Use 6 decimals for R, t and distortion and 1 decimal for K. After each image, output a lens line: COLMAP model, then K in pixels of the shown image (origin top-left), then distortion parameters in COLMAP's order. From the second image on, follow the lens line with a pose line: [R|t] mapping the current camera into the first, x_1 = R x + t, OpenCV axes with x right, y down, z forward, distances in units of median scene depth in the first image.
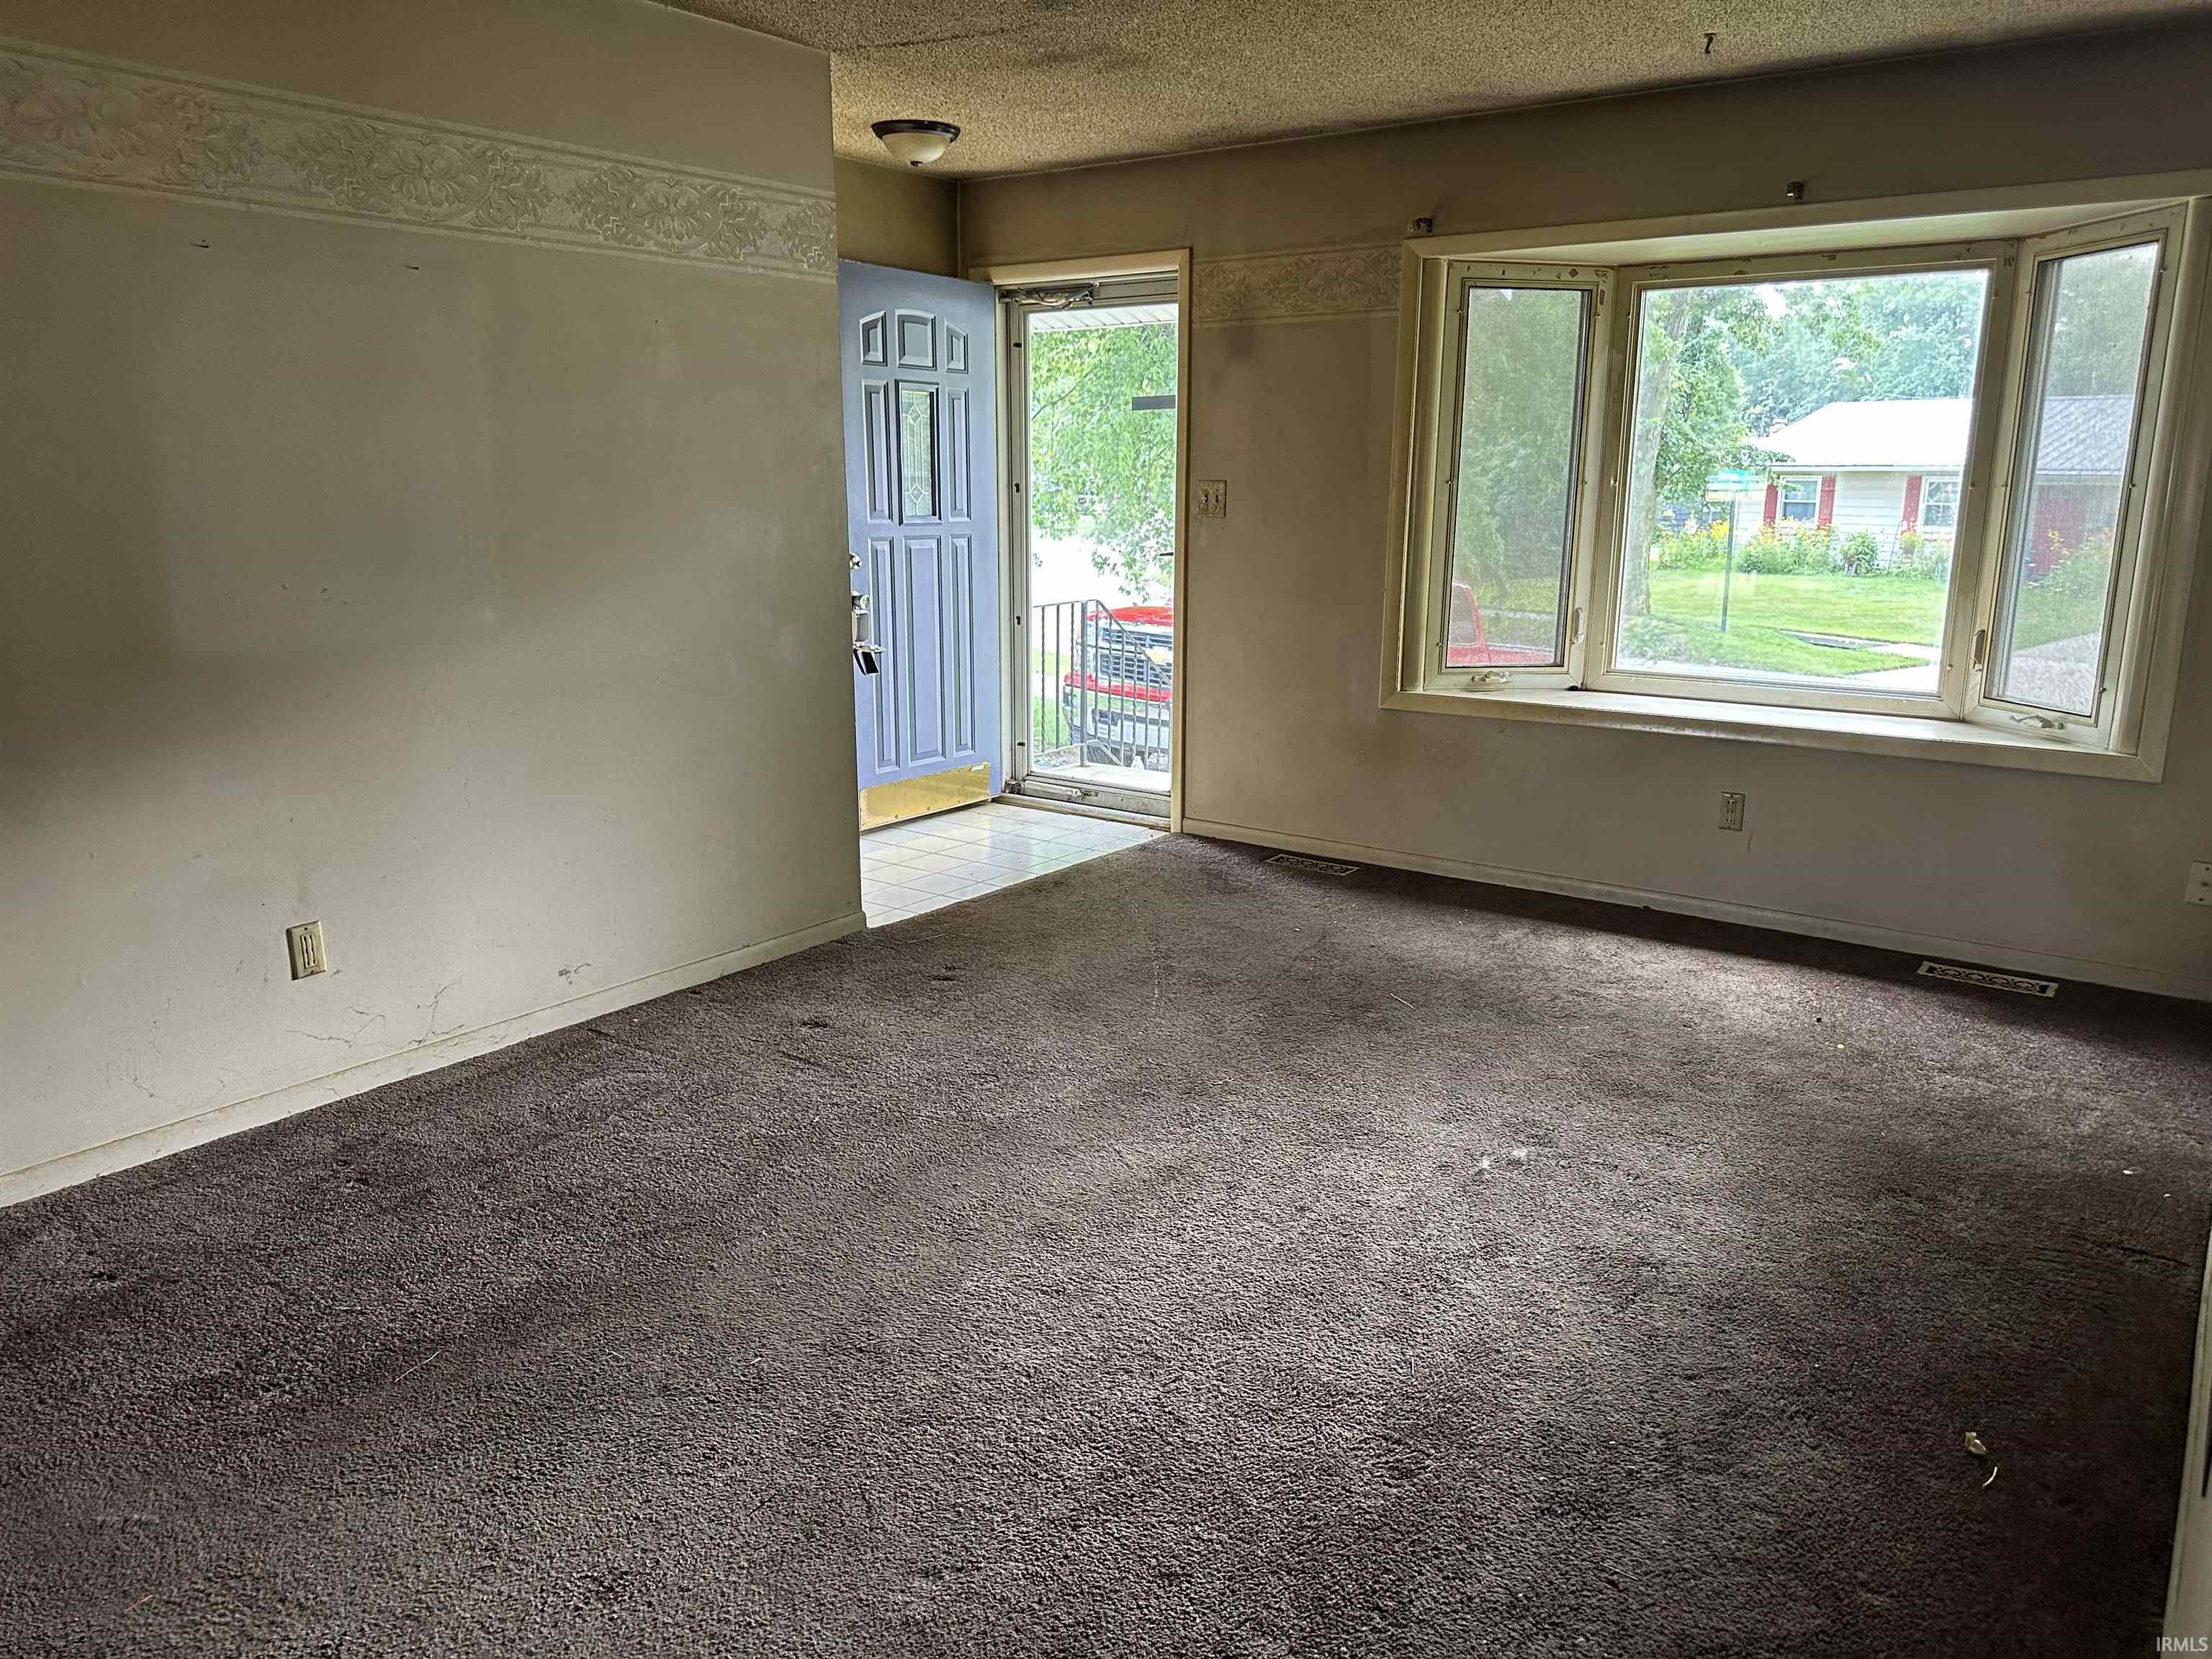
lens RADIAL K [[1575.8, 0, 1091.6], [0, 1575.8, 827.9], [0, 0, 1]] dist [0.058354, -0.030283]
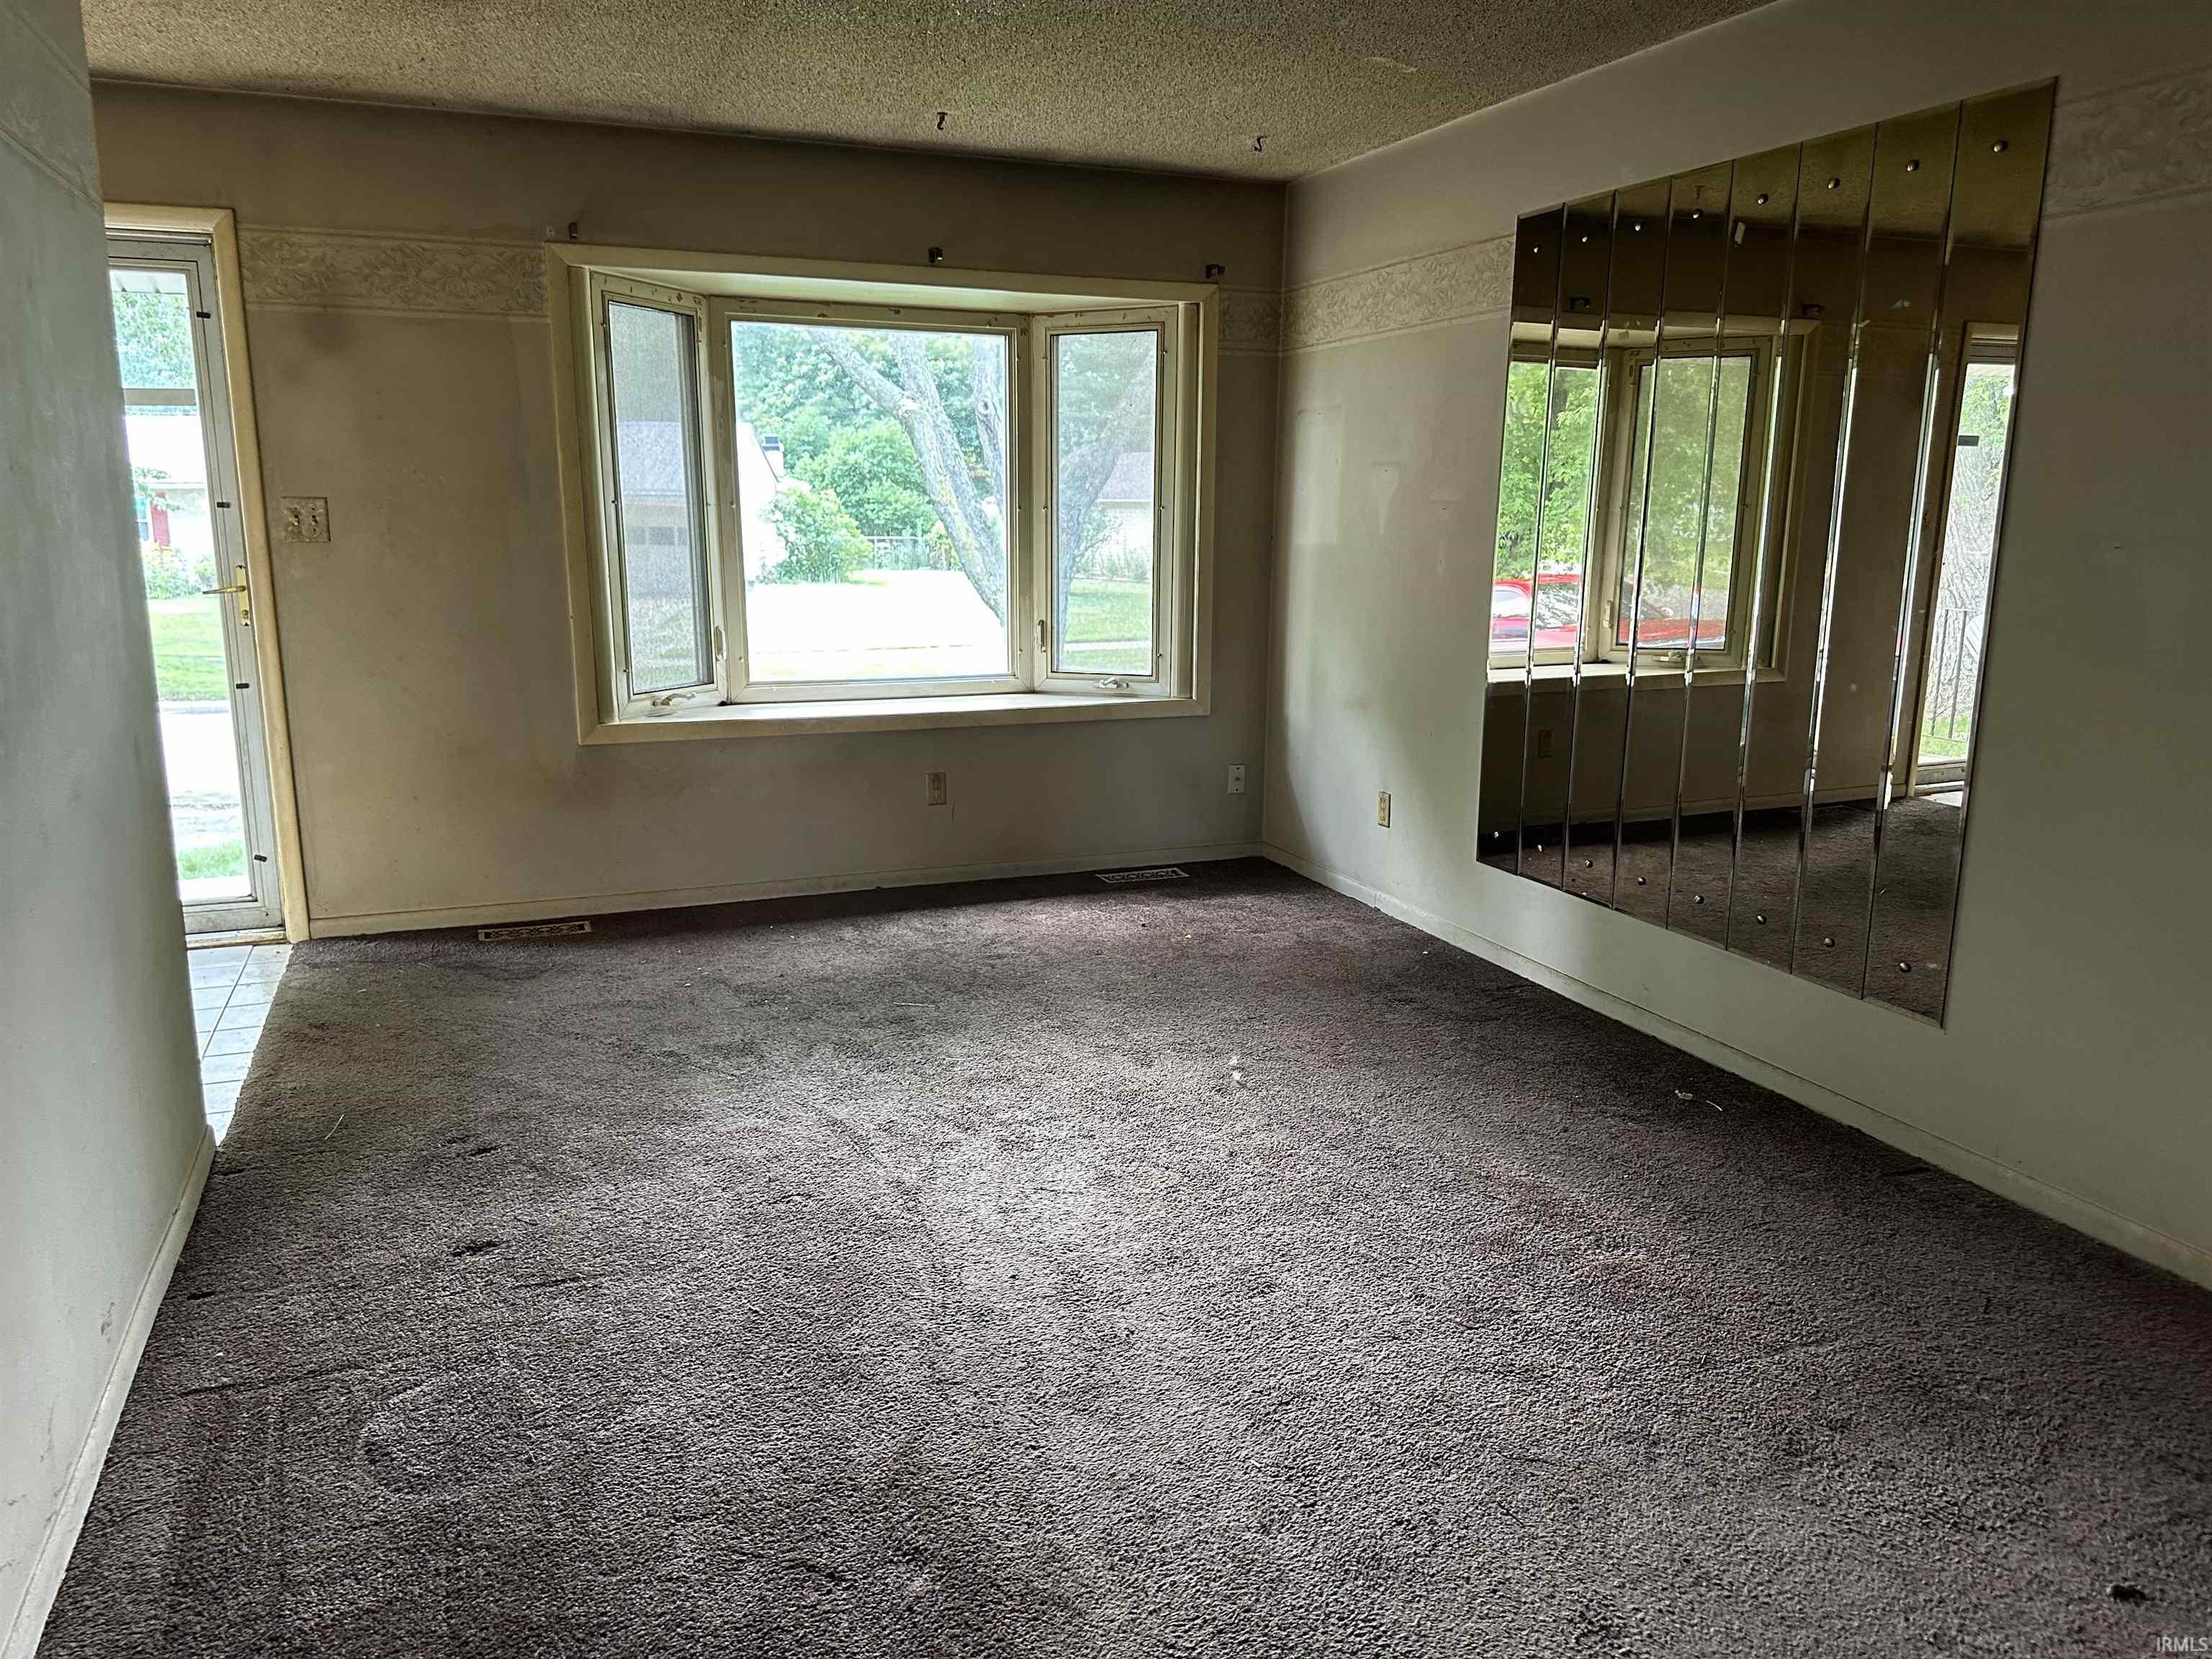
lens RADIAL K [[1575.8, 0, 1098.0], [0, 1575.8, 842.8], [0, 0, 1]] dist [0.058354, -0.030283]
pose [[0.533308, -0.190317, 0.824234, -0.463957], [0.187403, 0.976733, 0.104273, -0.065018], [-0.824902, 0.098854, 0.556566, 0.251990]]
